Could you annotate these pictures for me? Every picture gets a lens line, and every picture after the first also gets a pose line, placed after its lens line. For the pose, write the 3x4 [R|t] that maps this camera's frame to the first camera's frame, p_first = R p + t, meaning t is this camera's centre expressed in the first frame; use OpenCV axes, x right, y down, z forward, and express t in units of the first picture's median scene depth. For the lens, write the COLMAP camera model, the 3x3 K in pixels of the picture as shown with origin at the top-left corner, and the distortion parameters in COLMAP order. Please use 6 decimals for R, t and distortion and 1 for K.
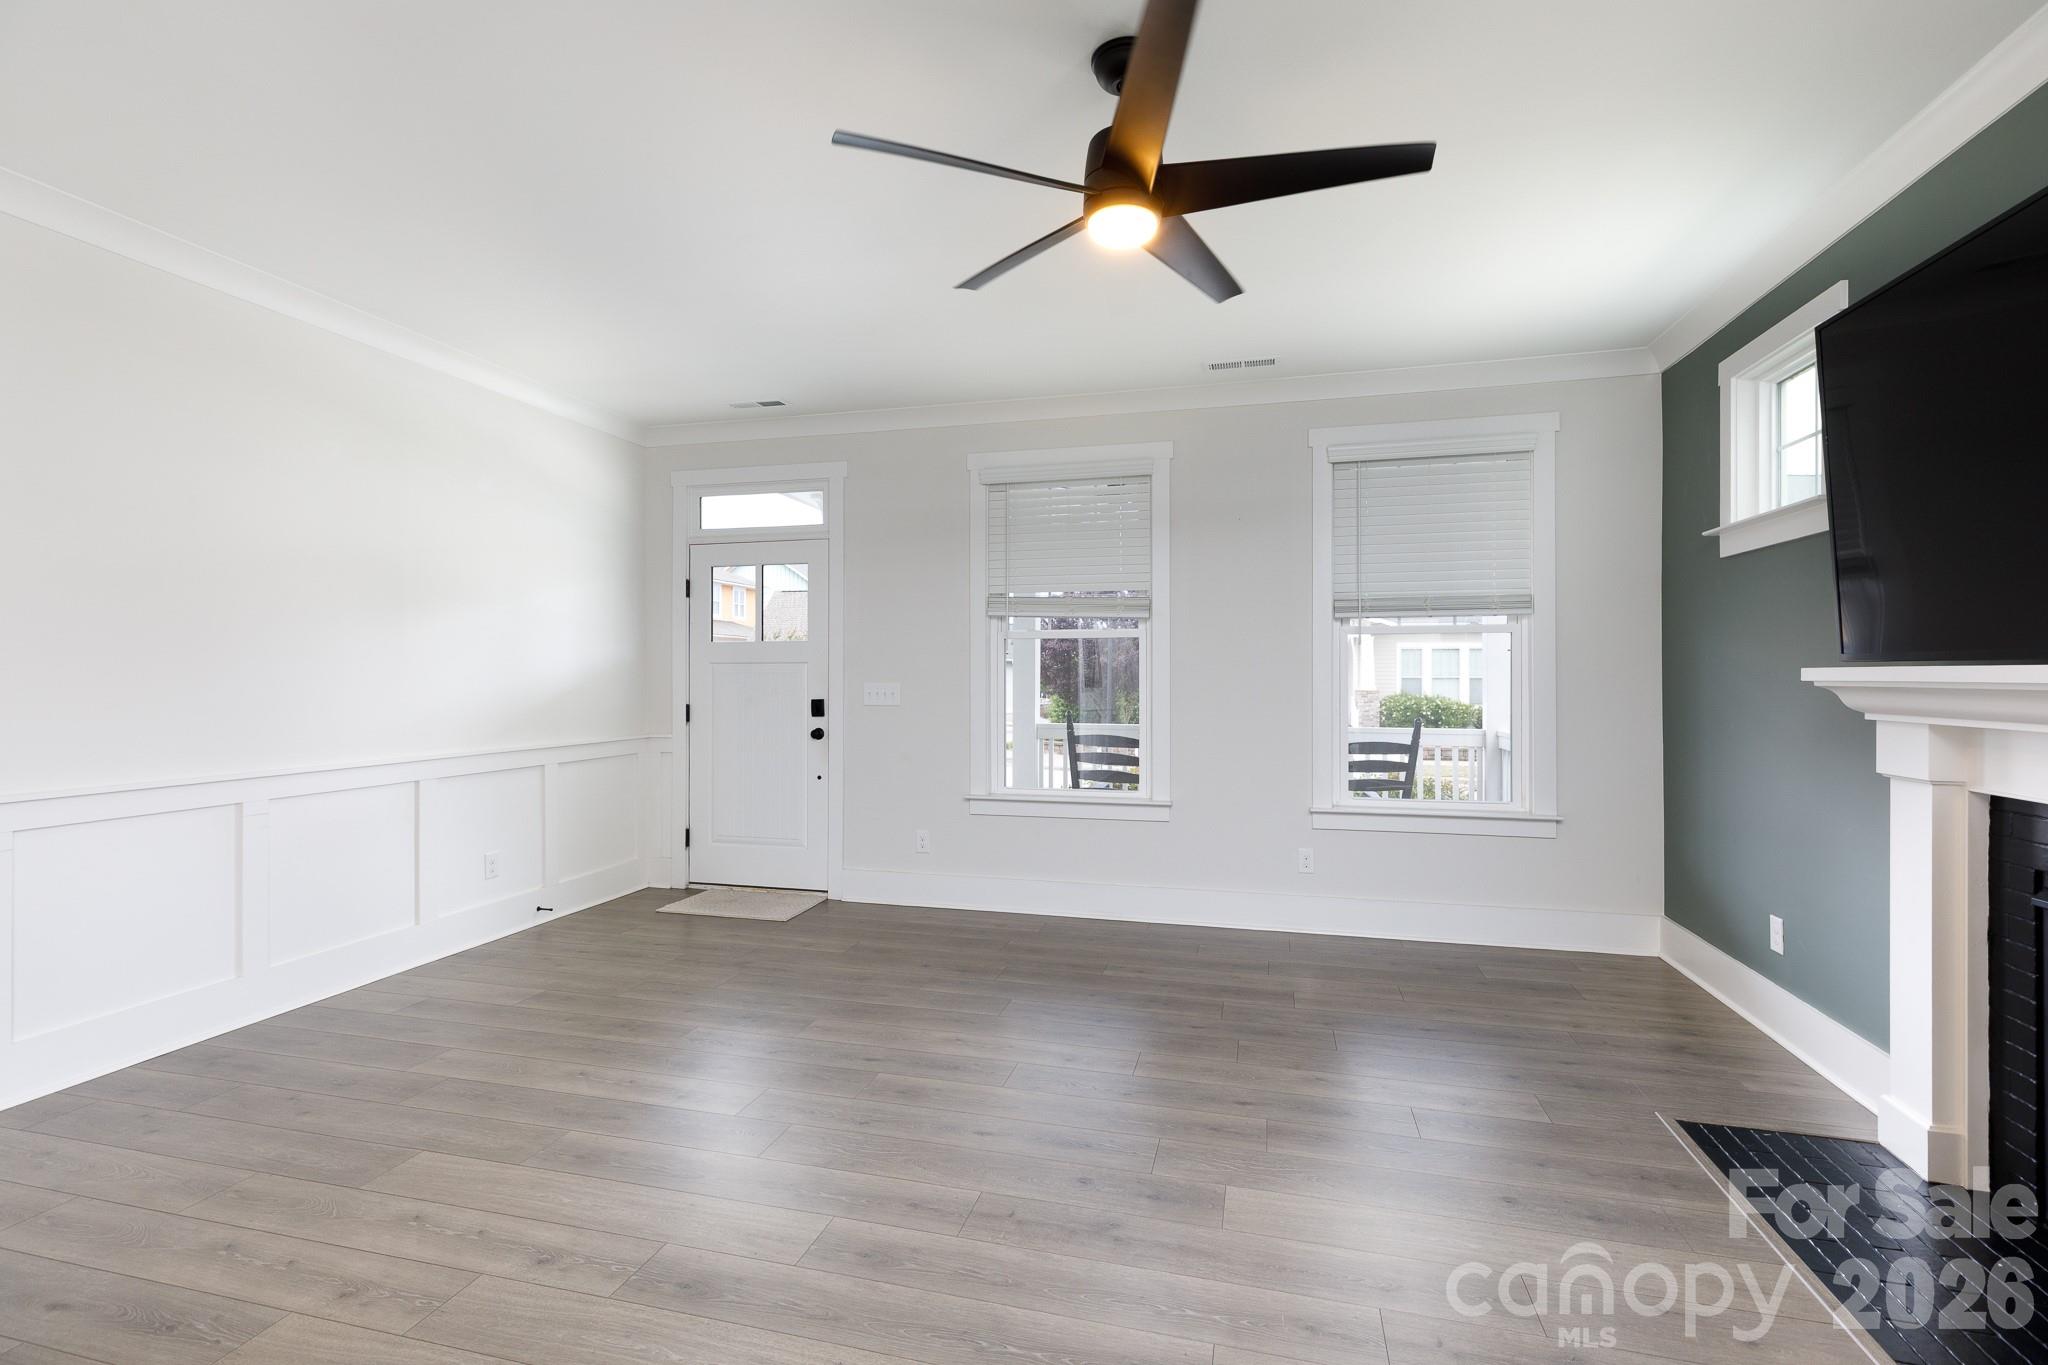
lens RADIAL K [[916.7, 0, 1020.8], [0, 916.7, 673.2], [0, 0, 1]] dist [0.004057, -0.000101]
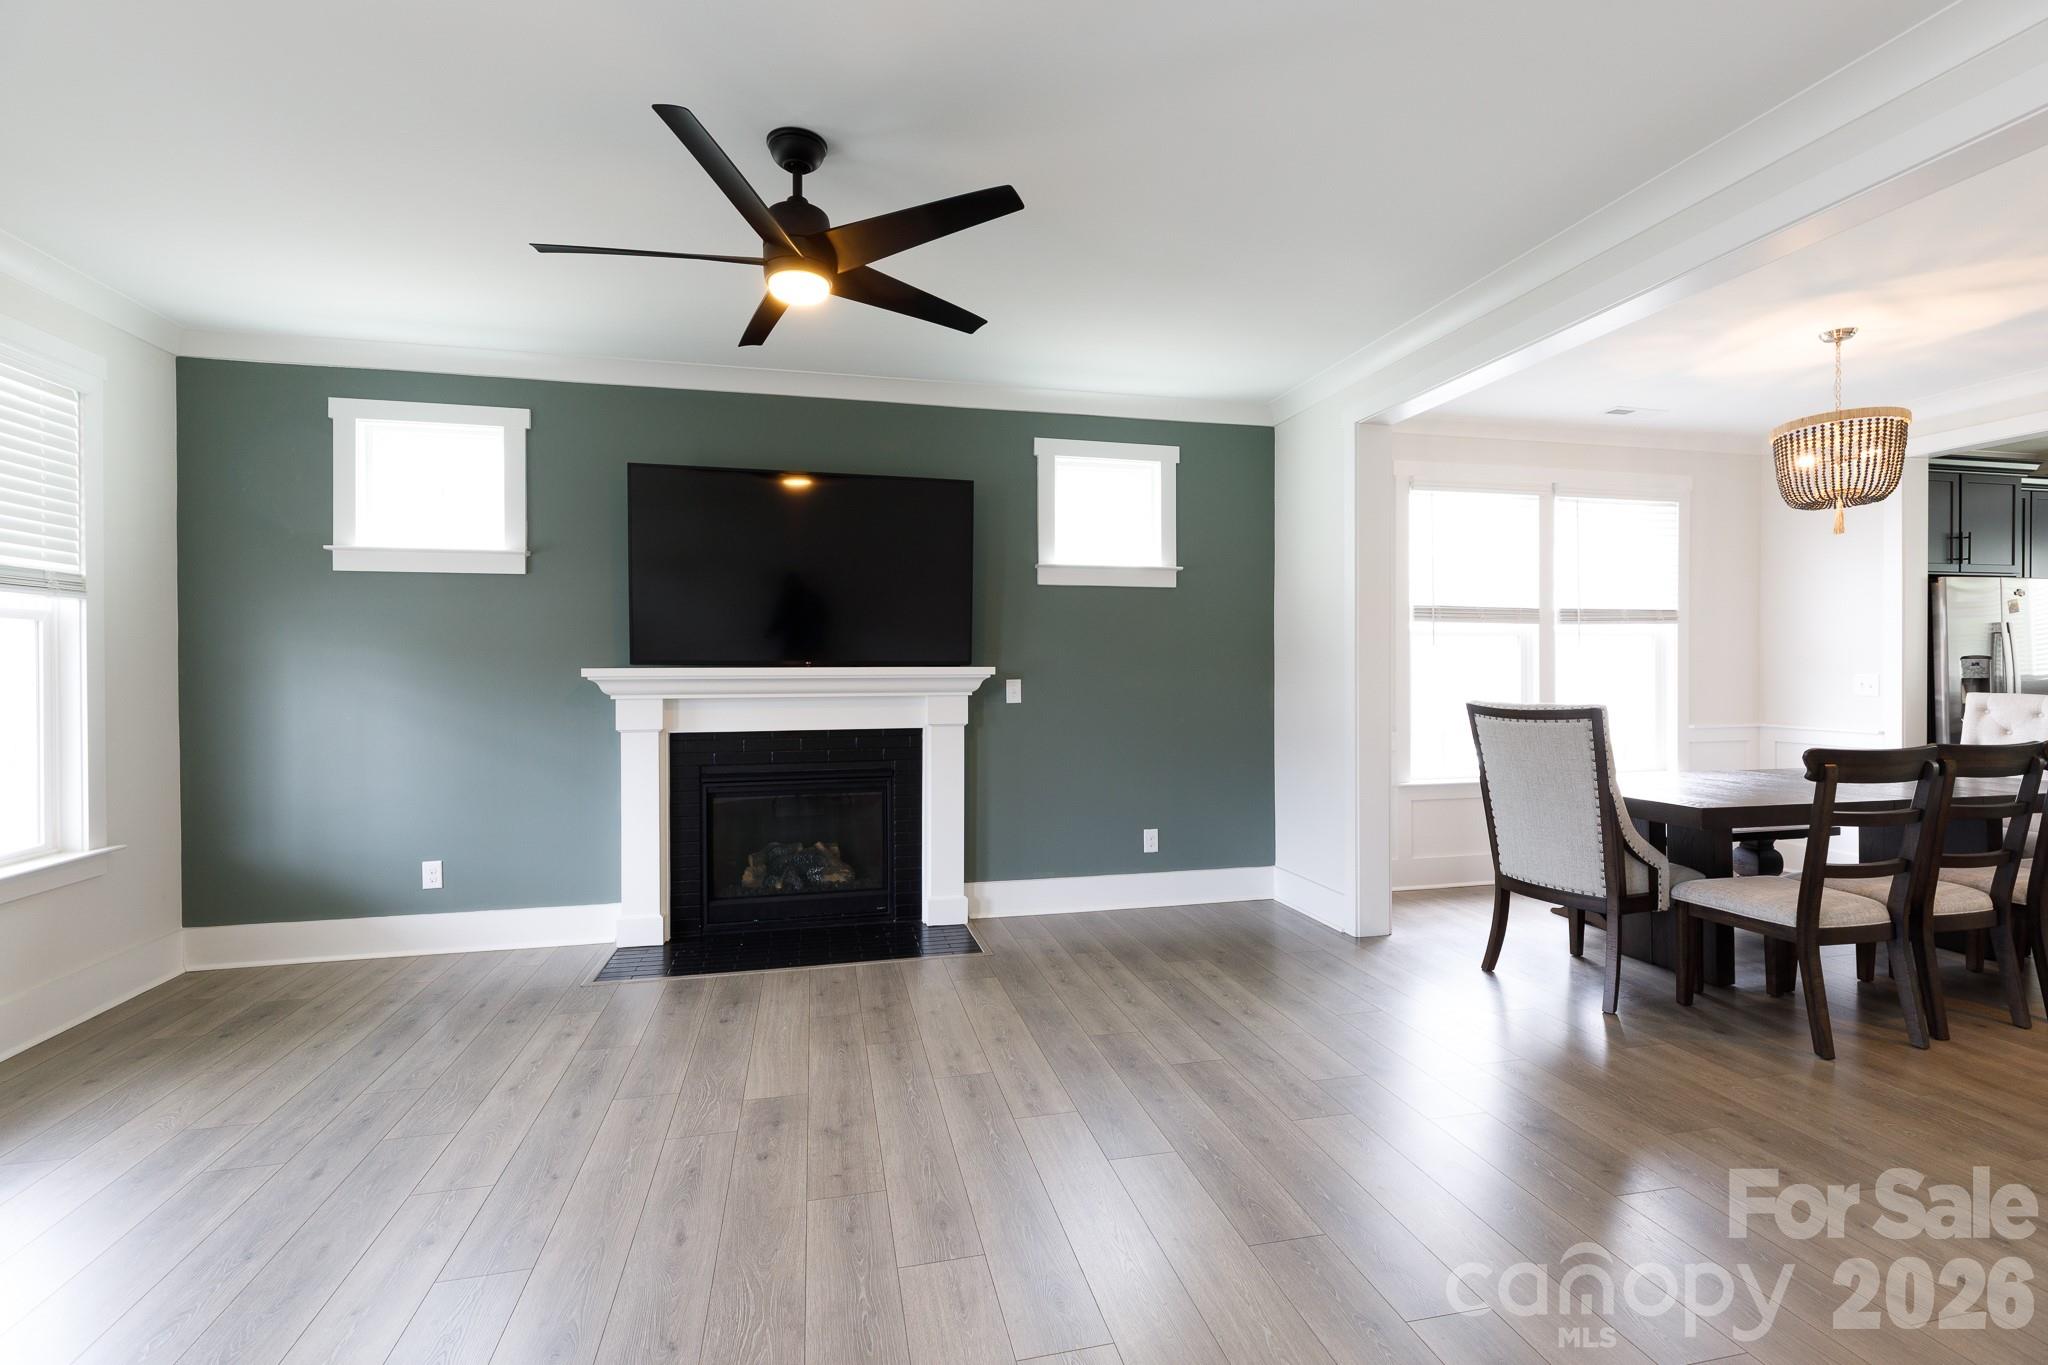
lens RADIAL K [[916.7, 0, 1016.3], [0, 916.7, 673.5], [0, 0, 1]] dist [0.004057, -0.000101]
pose [[-0.463792, -0.001841, 0.885942, -0.605491], [0.004901, 0.999977, 0.004643, -0.000248], [-0.885930, 0.006496, -0.463773, 0.750146]]
